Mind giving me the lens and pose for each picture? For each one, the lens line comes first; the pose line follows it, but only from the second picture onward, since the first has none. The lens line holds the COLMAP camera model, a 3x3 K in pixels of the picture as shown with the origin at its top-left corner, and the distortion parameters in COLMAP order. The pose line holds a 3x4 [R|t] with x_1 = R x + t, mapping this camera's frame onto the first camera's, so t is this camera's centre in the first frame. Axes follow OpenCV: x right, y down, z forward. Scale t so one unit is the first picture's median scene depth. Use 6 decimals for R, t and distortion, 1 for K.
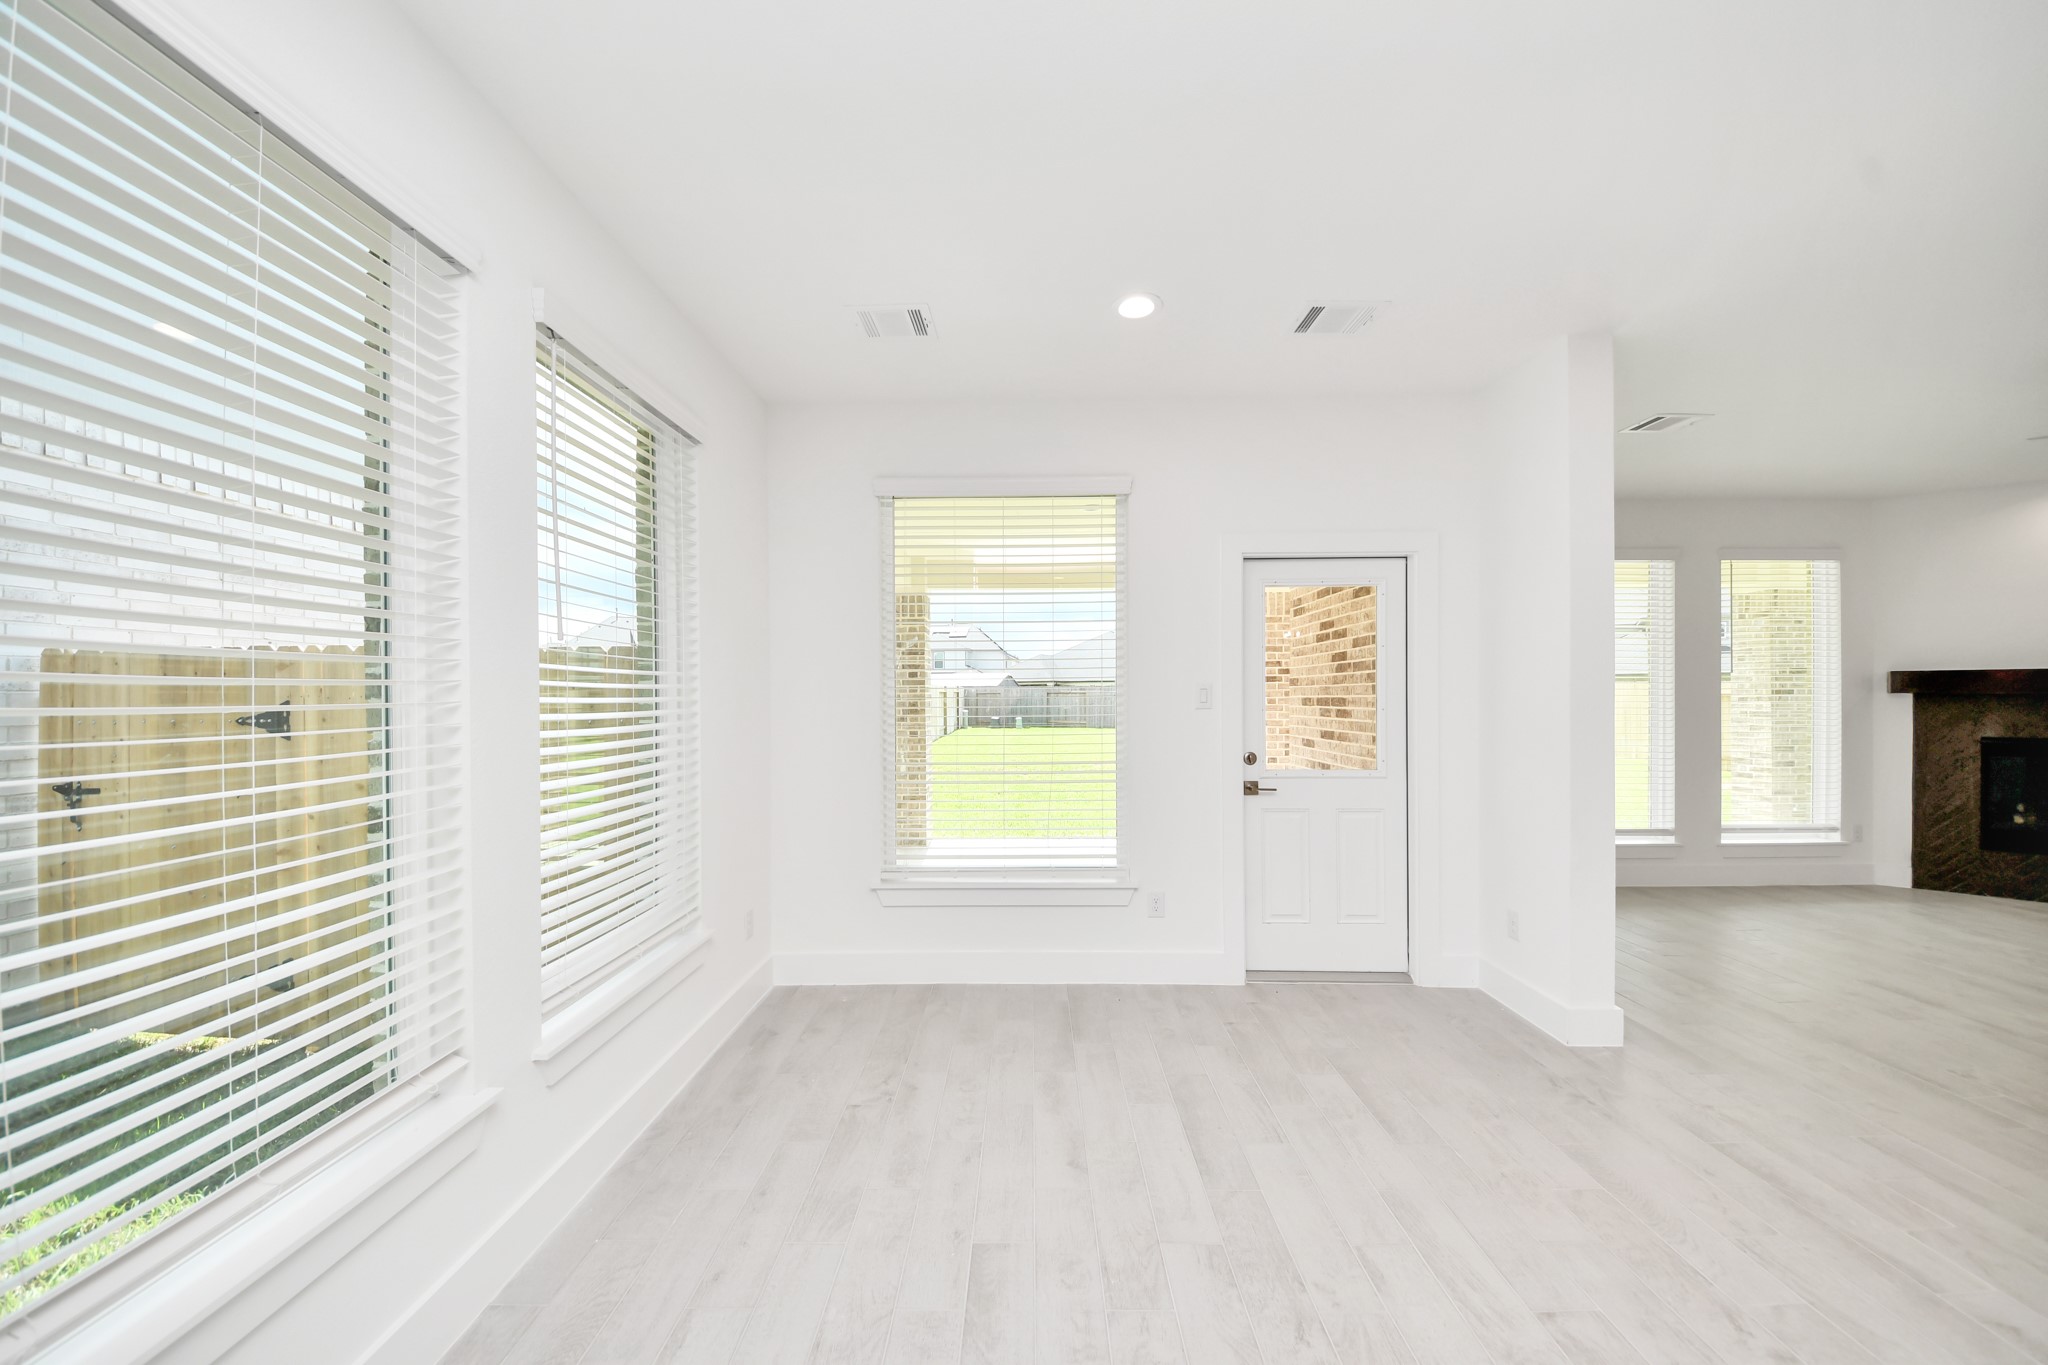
lens RADIAL K [[745.7, 0, 1027.4], [0, 745.7, 686.4], [0, 0, 1]] dist [0.006177, -0.002175]
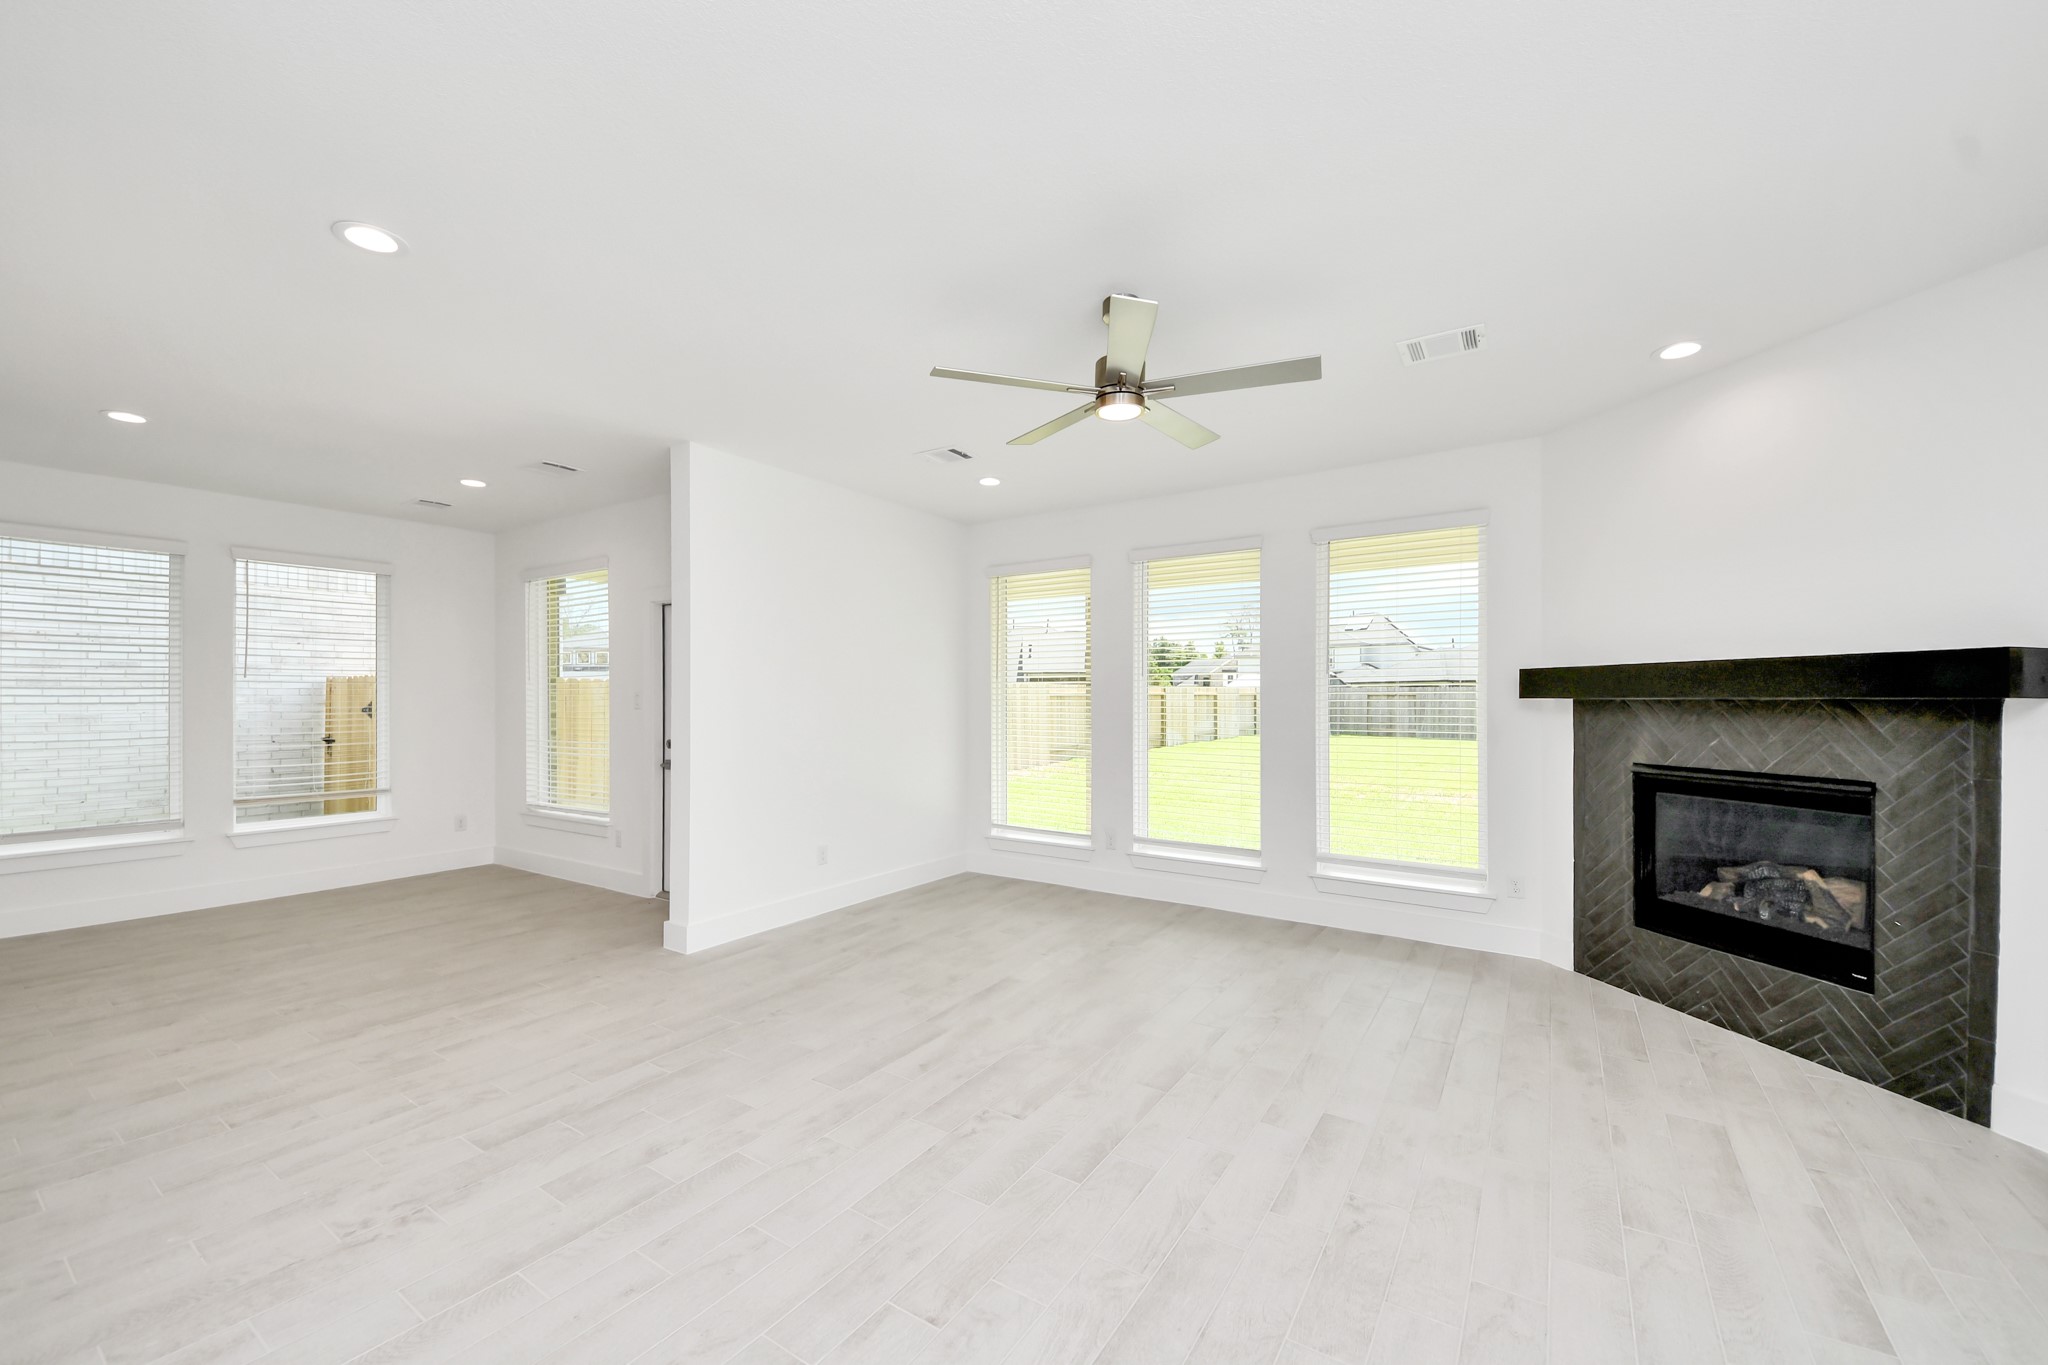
lens RADIAL K [[770.8, 0, 999.9], [0, 770.8, 691.2], [0, 0, 1]] dist [0.014885, -0.001643]
pose [[0.827383, -0.006537, -0.561600, 1.574431], [0.008080, 0.999967, 0.000265, -0.003078], [0.561579, -0.004757, 0.827409, 0.108475]]
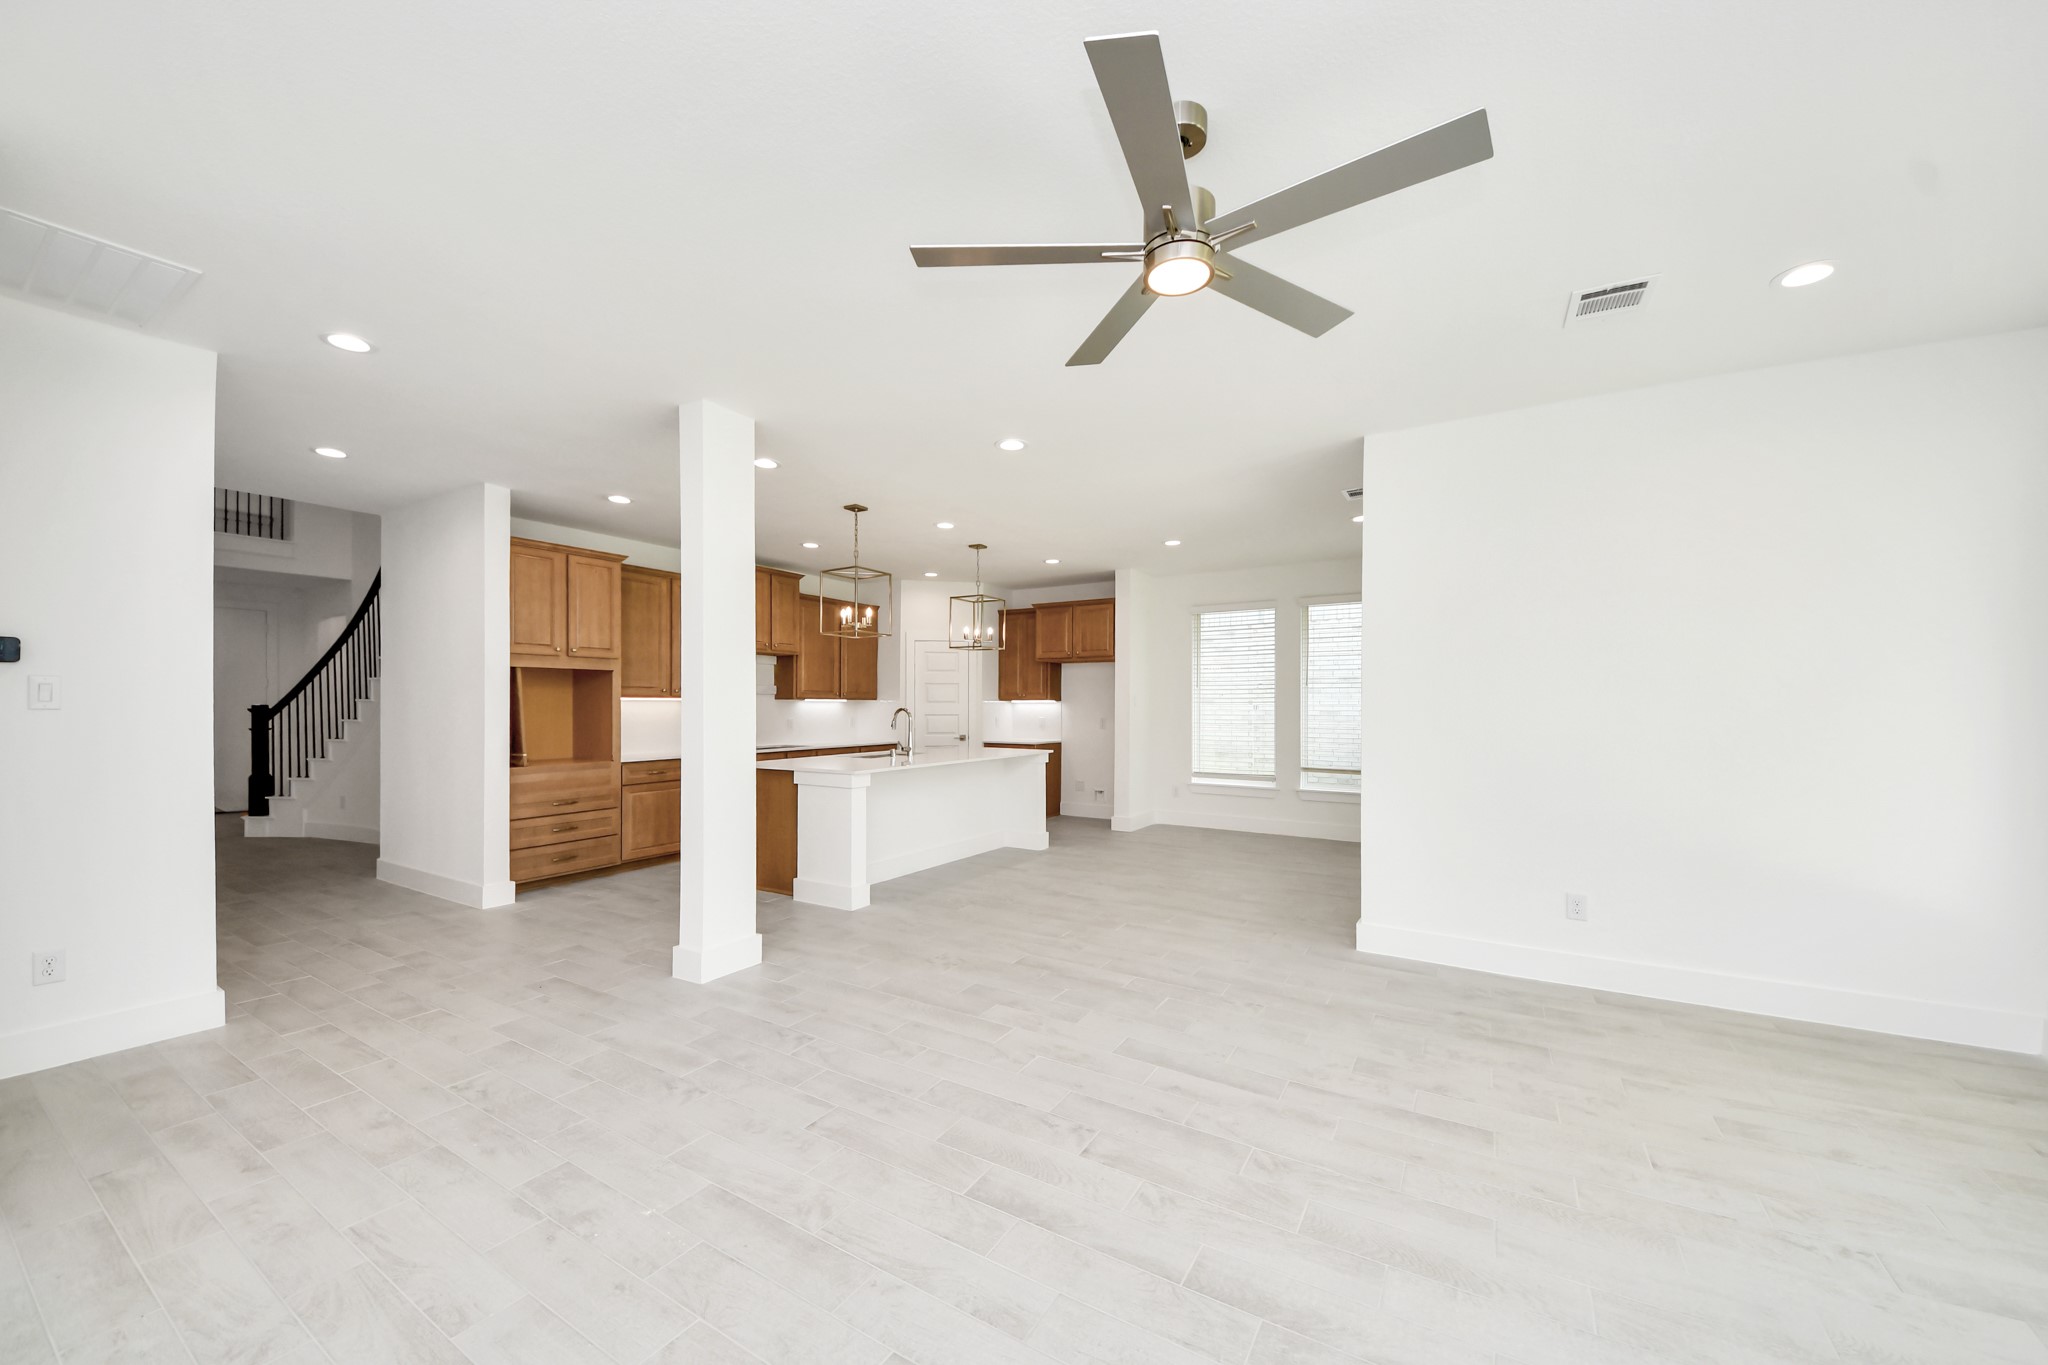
lens RADIAL K [[745.7, 0, 1054.2], [0, 745.7, 701.0], [0, 0, 1]] dist [0.006177, -0.002175]
pose [[-0.495785, -0.004051, -0.868436, 1.725151], [0.009963, 0.999897, -0.010352, 0.018443], [0.868388, -0.013784, -0.495693, 0.920333]]
